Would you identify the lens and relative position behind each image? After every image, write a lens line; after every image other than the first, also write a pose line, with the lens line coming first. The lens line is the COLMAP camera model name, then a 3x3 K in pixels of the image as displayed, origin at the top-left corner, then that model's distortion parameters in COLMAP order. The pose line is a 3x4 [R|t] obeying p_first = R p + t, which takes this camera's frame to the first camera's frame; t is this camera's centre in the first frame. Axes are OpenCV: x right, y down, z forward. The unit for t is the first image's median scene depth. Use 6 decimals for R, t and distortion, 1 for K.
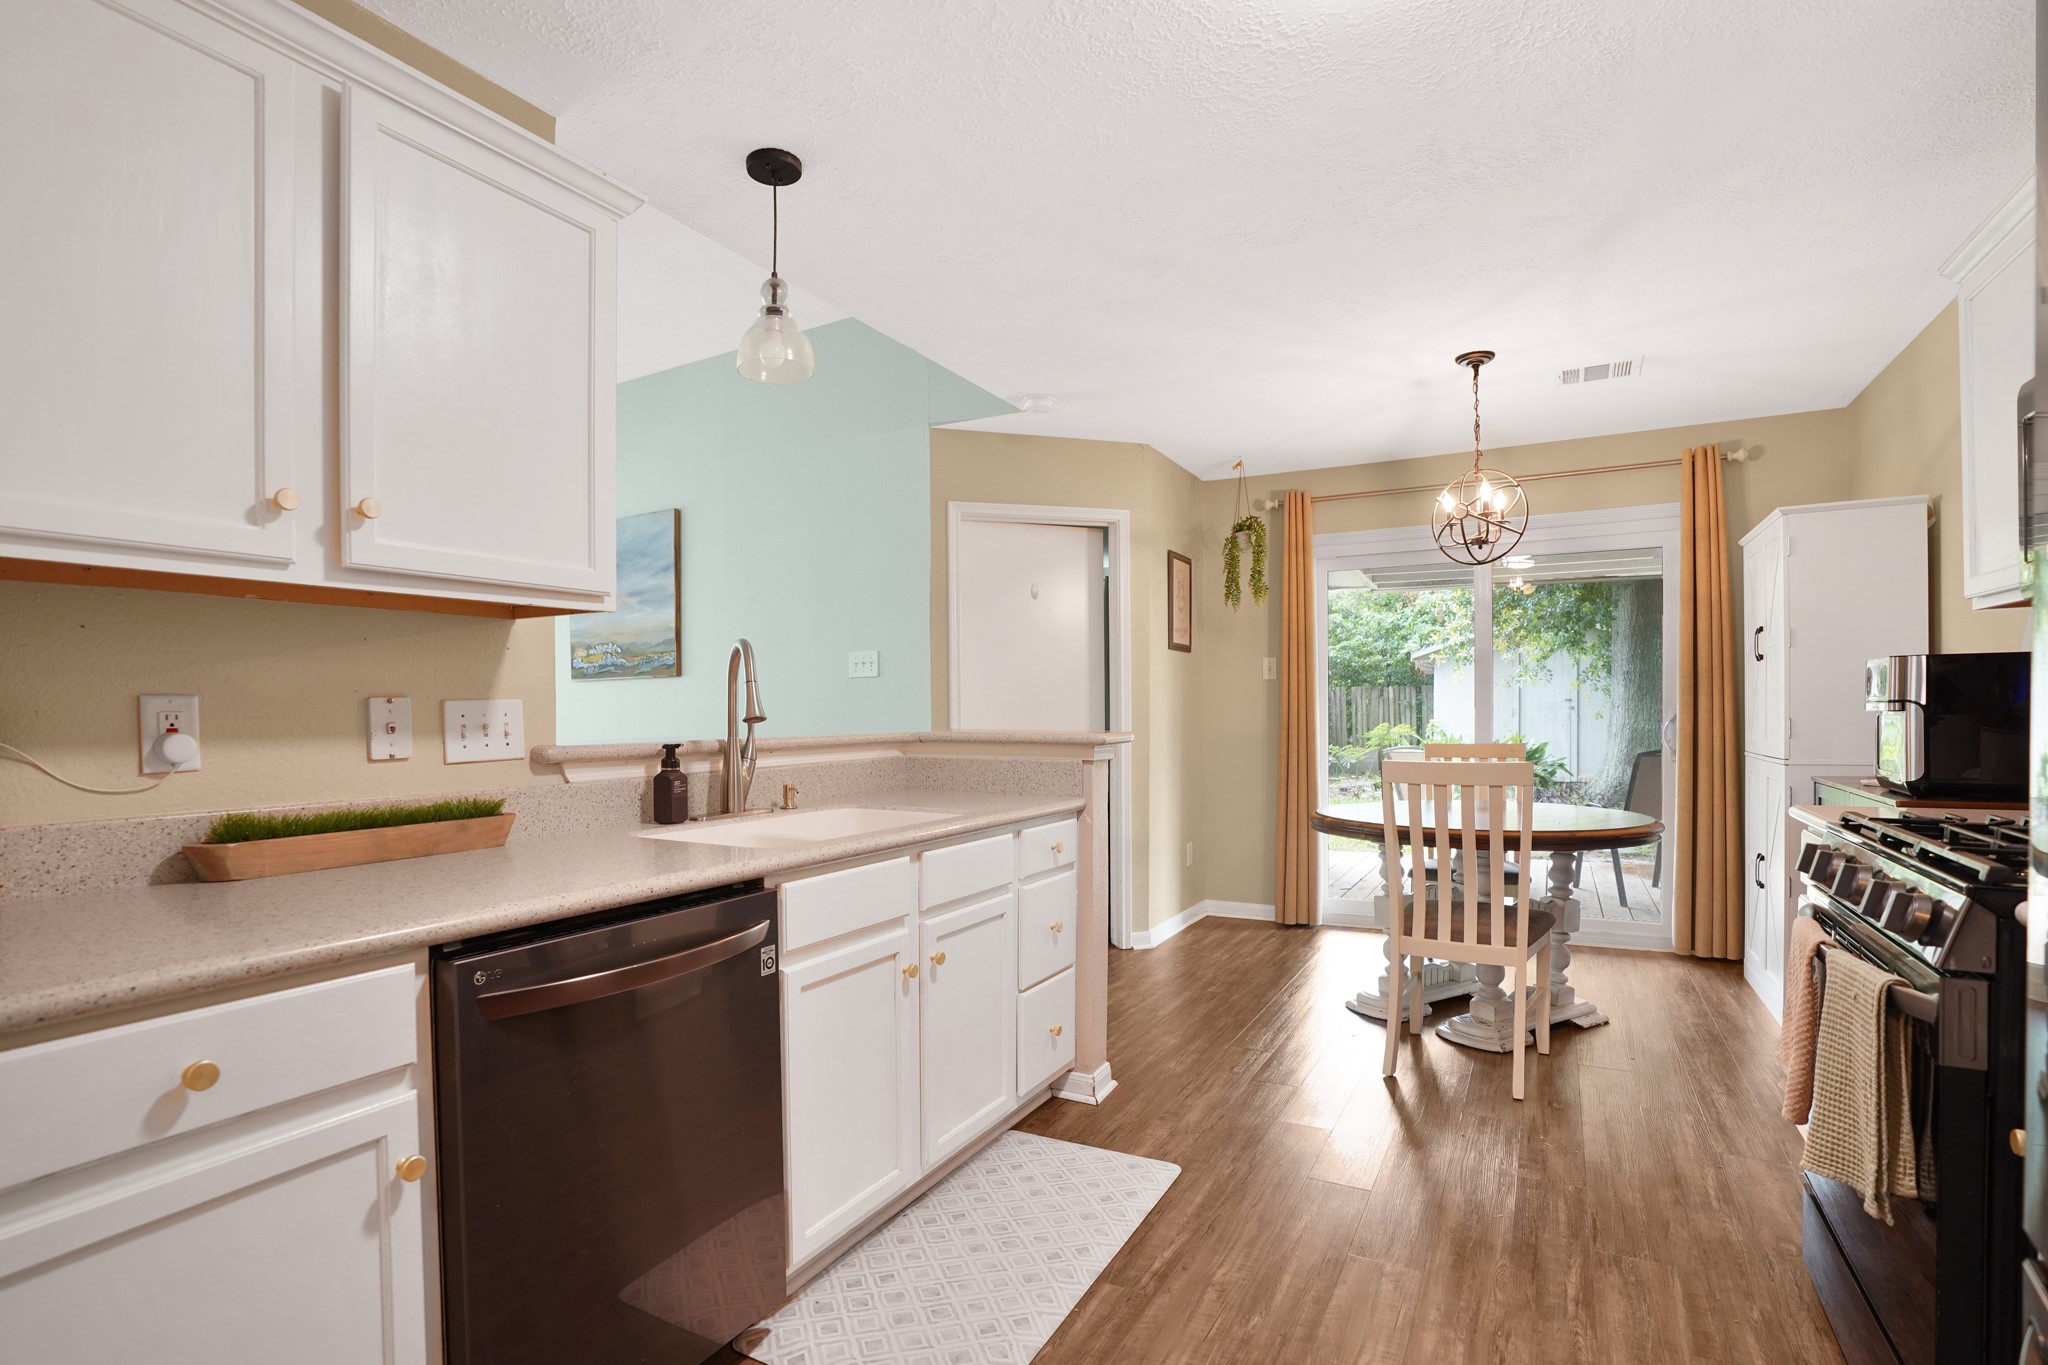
lens RADIAL K [[985.3, 0, 1011.1], [0, 985.3, 748.3], [0, 0, 1]] dist [-0.076870, 0.036045]
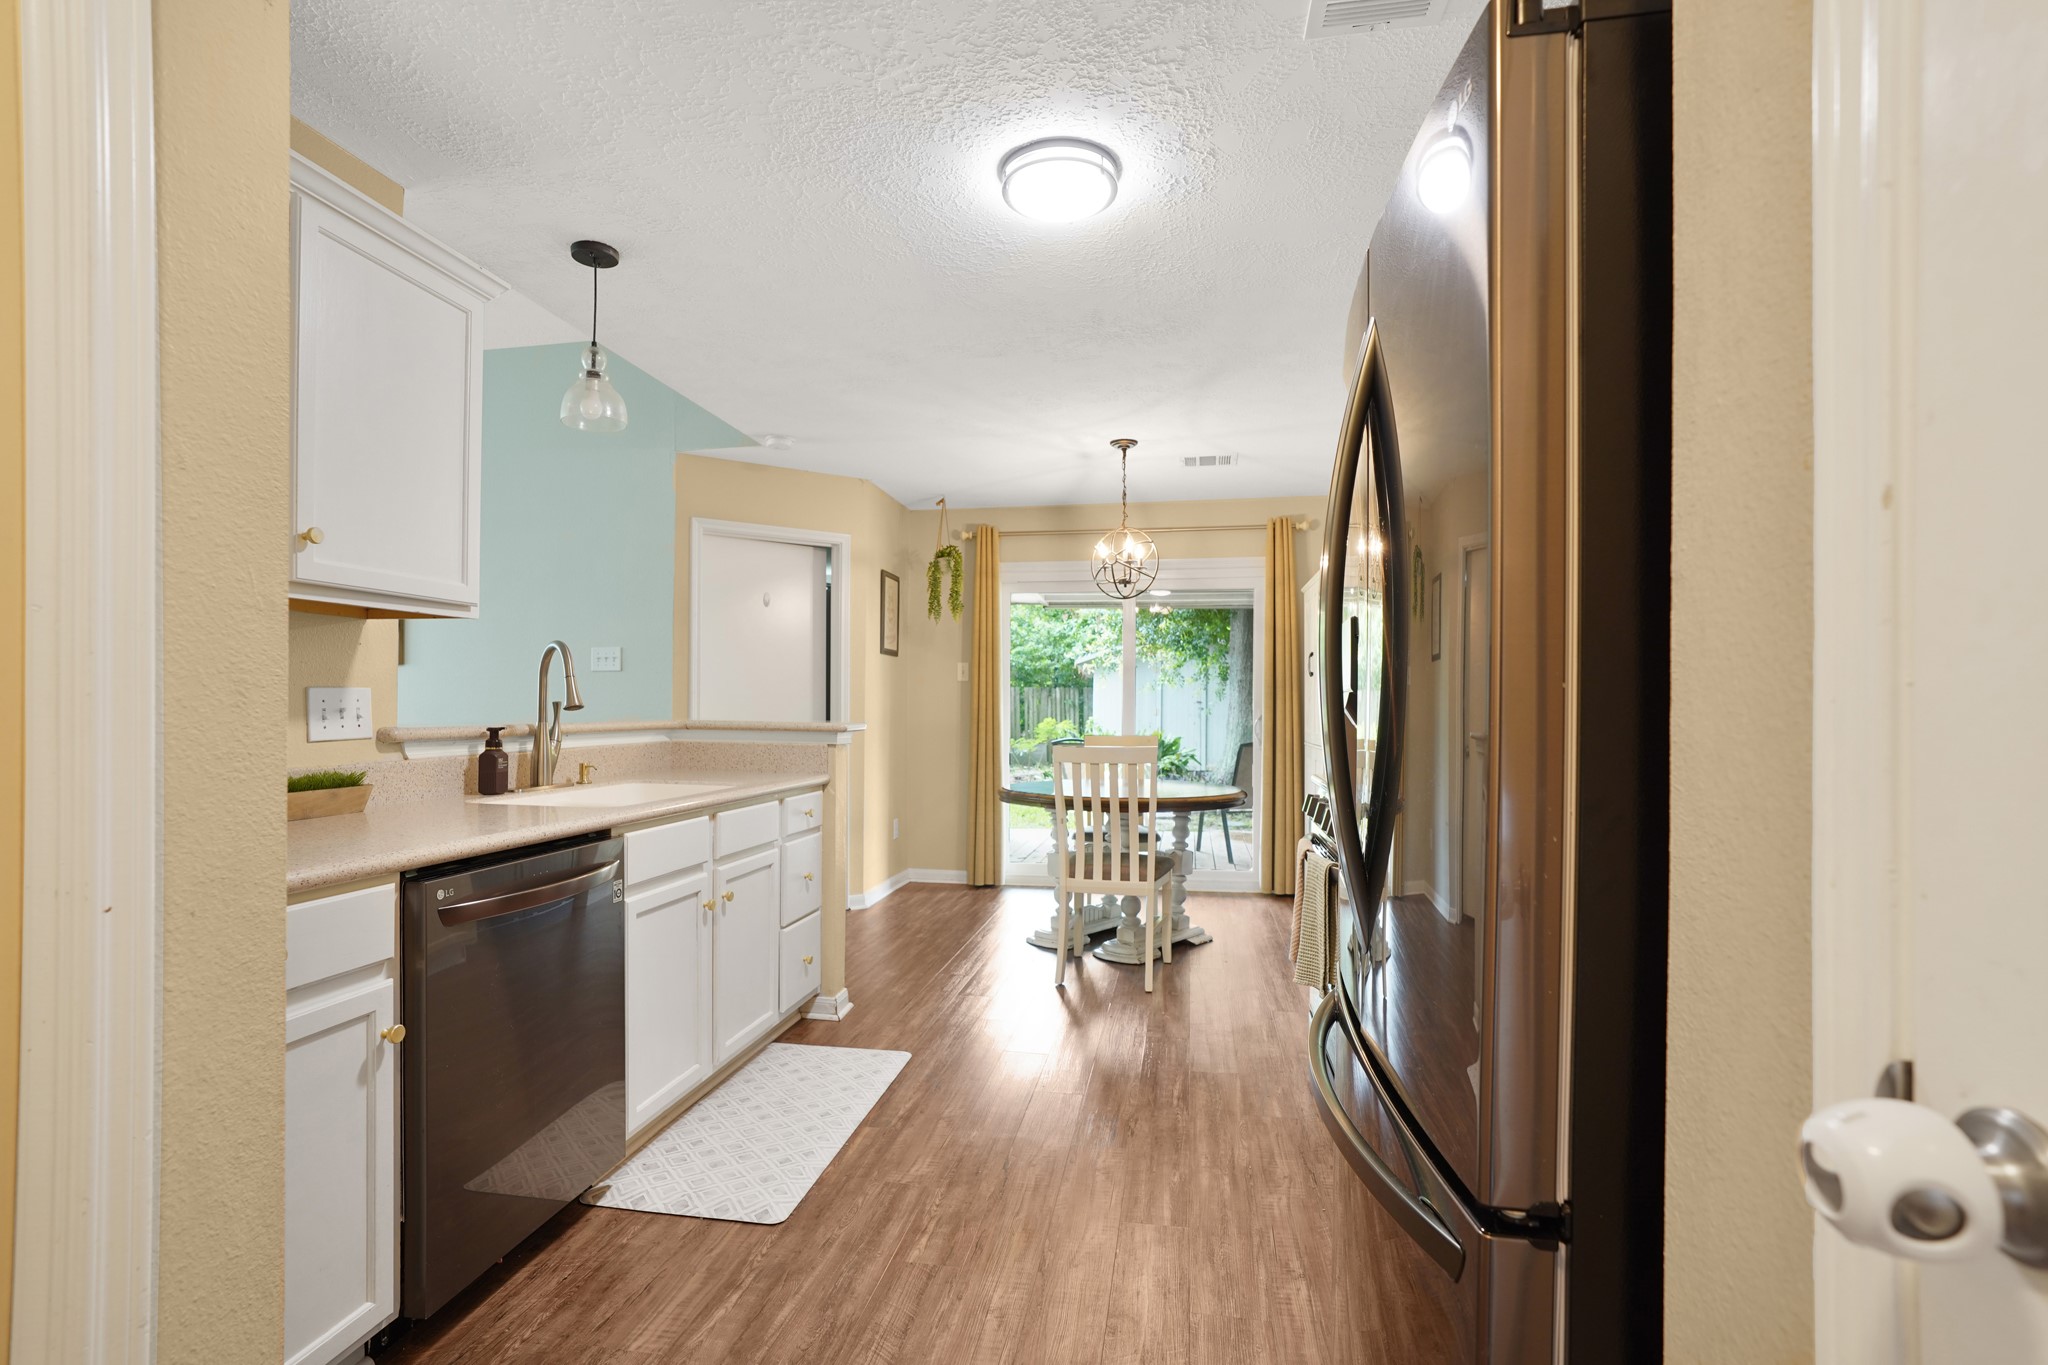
lens RADIAL K [[985.3, 0, 1011.1], [0, 985.3, 748.3], [0, 0, 1]] dist [-0.076870, 0.036045]
pose [[0.947413, 0.002873, 0.320002, -0.099659], [-0.004328, 0.999983, 0.003835, 0.010557], [-0.319985, -0.005018, 0.947409, -0.242318]]
